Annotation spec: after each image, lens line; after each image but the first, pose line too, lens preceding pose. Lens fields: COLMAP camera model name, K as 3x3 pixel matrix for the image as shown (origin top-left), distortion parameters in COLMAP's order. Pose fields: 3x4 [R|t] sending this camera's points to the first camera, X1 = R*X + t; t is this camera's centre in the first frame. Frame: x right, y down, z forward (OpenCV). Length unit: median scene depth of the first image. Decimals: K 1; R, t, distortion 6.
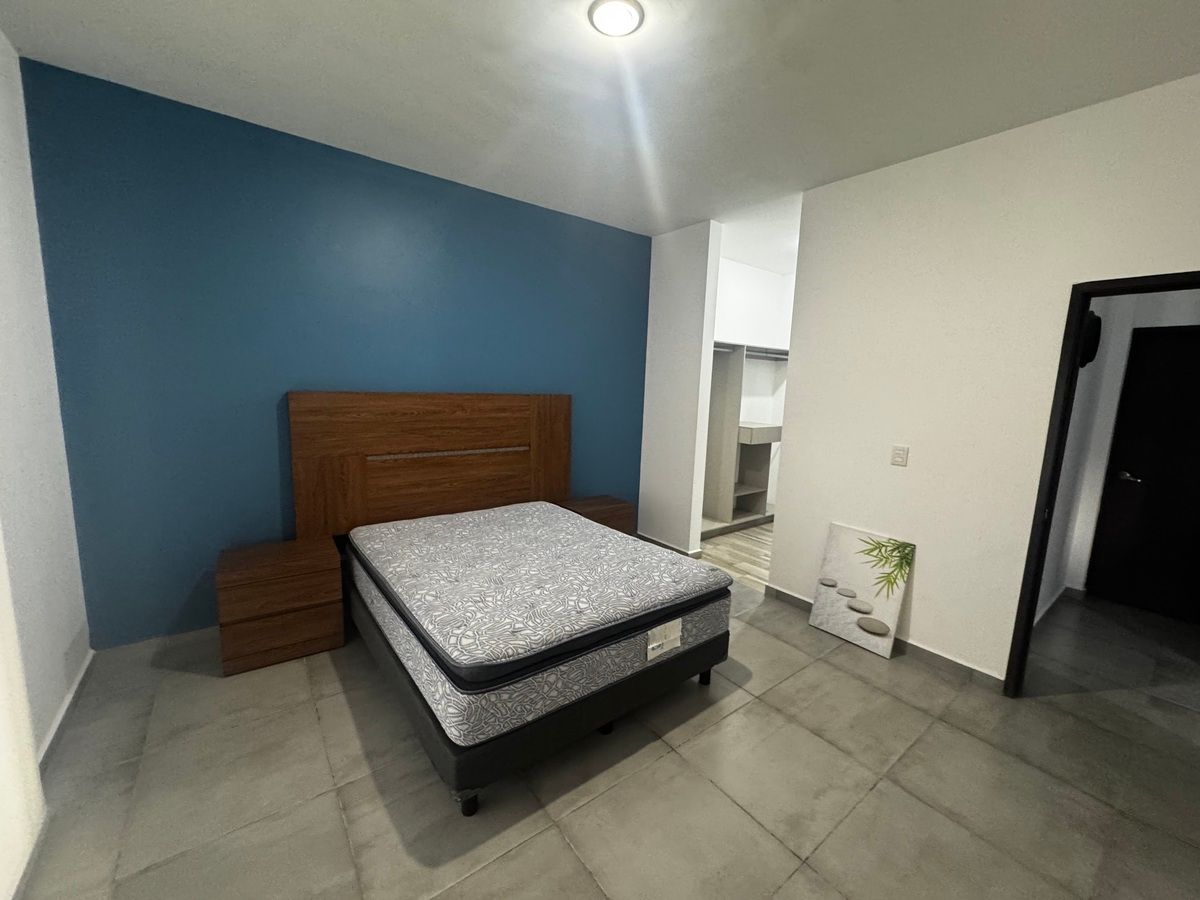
lens RADIAL K [[478.7, 0, 599.6], [0, 478.7, 449.2], [0, 0, 1]] dist [-0.001934, -0.000303]
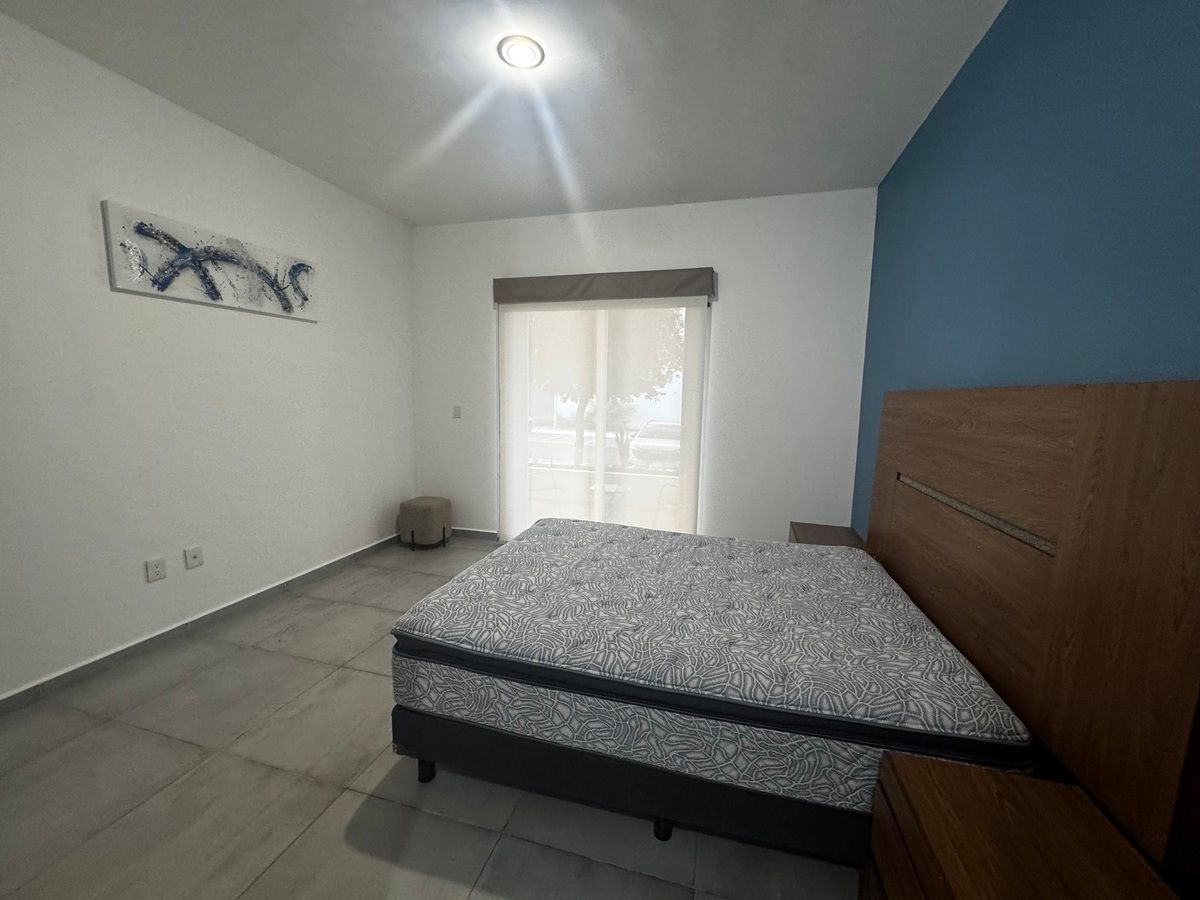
lens RADIAL K [[478.7, 0, 604.7], [0, 478.7, 457.6], [0, 0, 1]] dist [-0.001934, -0.000303]
pose [[-0.789341, 0.026166, -0.613397, 0.454559], [-0.135809, 0.966900, 0.216010, -0.144790], [0.598745, 0.253811, -0.759660, 1.655855]]
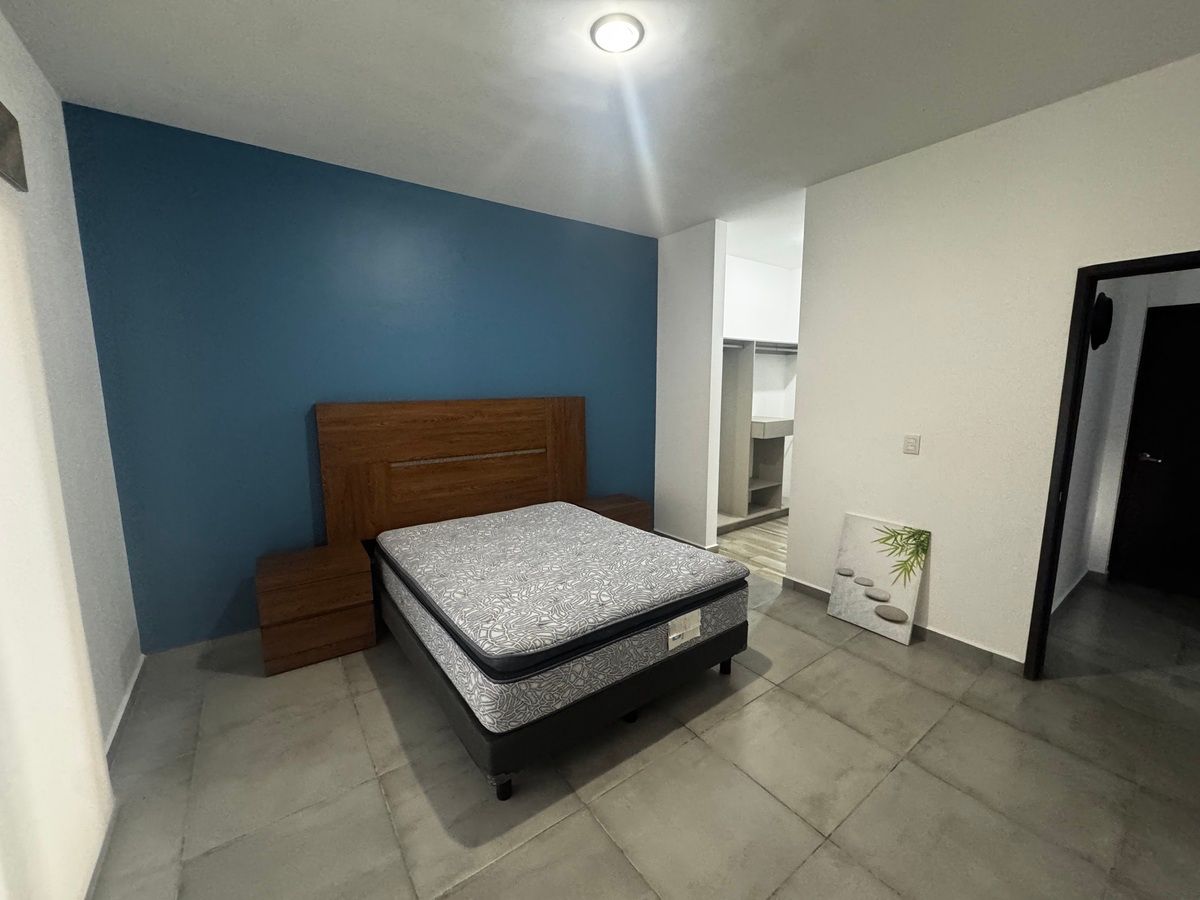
lens RADIAL K [[478.7, 0, 599.7], [0, 478.7, 449.4], [0, 0, 1]] dist [-0.001934, -0.000303]
pose [[0.999004, -0.035323, -0.027266, -0.004780], [0.035305, 0.999376, -0.001143, 0.002550], [0.027290, 0.000179, 0.999628, -0.033892]]
